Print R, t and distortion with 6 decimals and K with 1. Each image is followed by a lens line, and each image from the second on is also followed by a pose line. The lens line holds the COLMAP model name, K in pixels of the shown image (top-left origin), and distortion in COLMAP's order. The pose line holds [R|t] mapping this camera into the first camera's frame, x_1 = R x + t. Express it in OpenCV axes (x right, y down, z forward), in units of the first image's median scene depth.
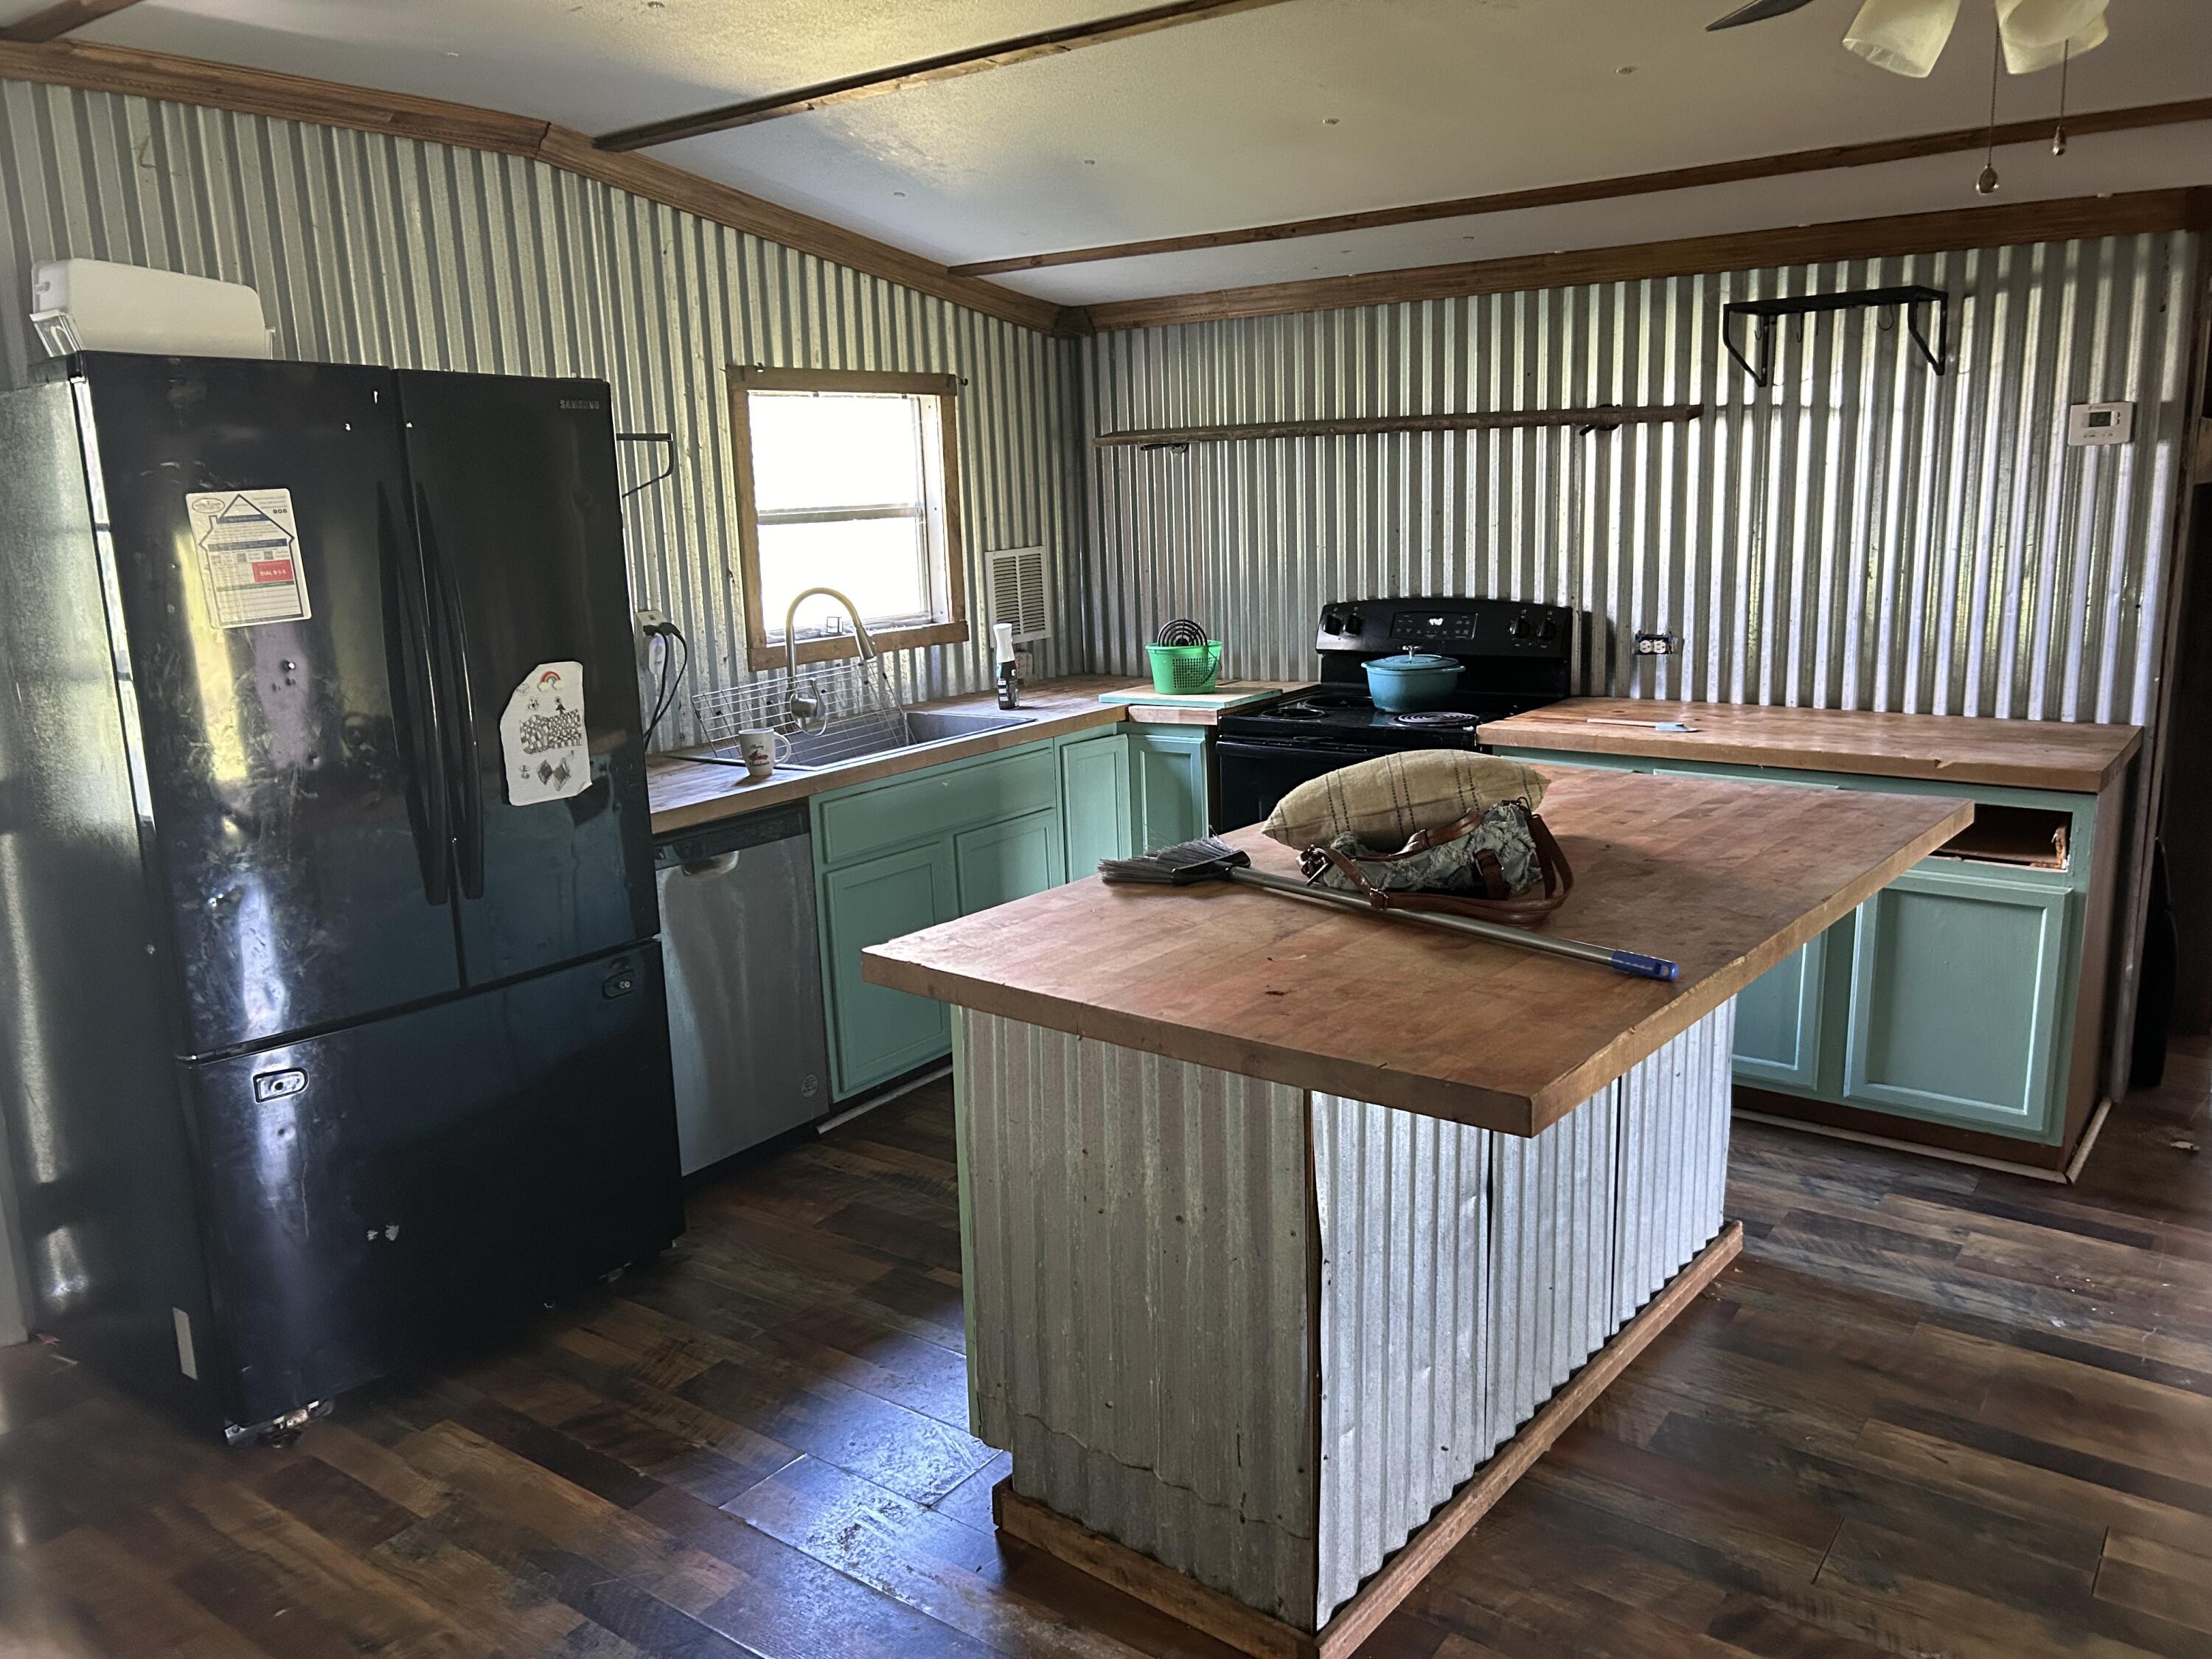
lens RADIAL K [[1667.2, 0, 1102.6], [0, 1667.2, 854.4], [0, 0, 1]] dist [0.066807, -0.093401]
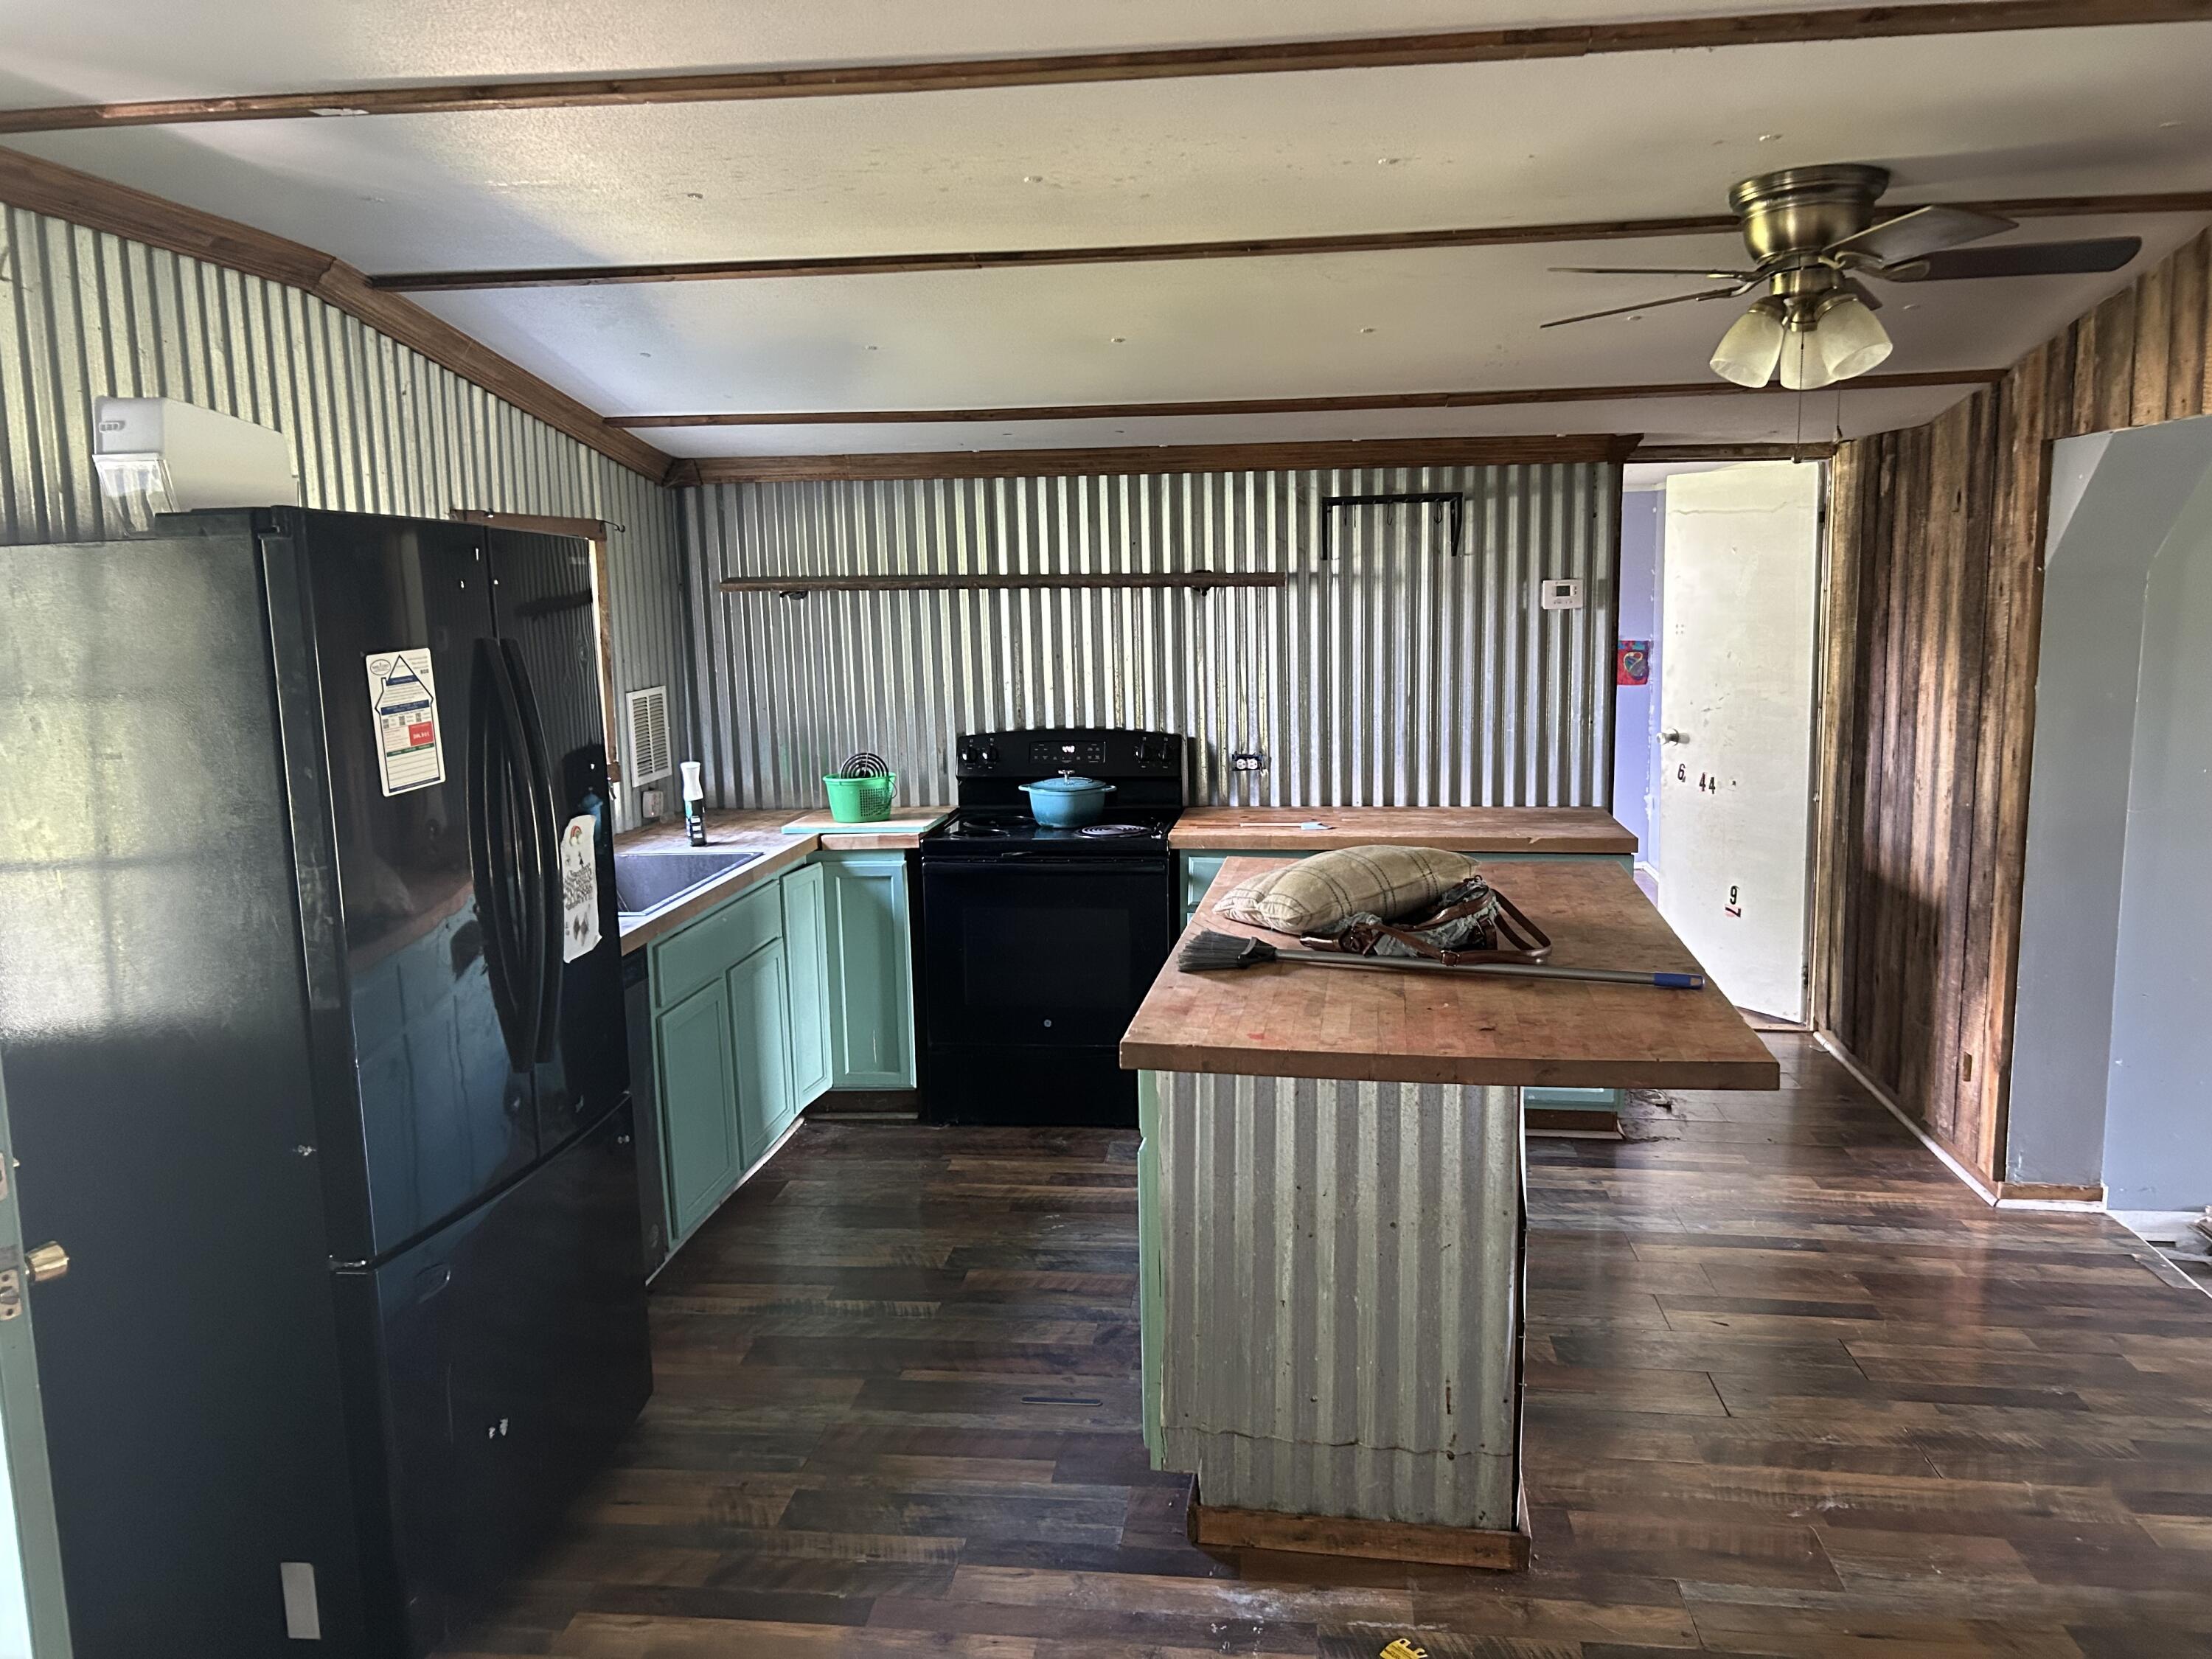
lens RADIAL K [[1667.2, 0, 1102.6], [0, 1667.2, 854.4], [0, 0, 1]] dist [0.066807, -0.093401]
pose [[0.869153, -0.062746, 0.490547, -0.404679], [0.099017, 0.993912, -0.048308, -0.010191], [-0.484529, 0.090560, 0.870075, -0.006083]]
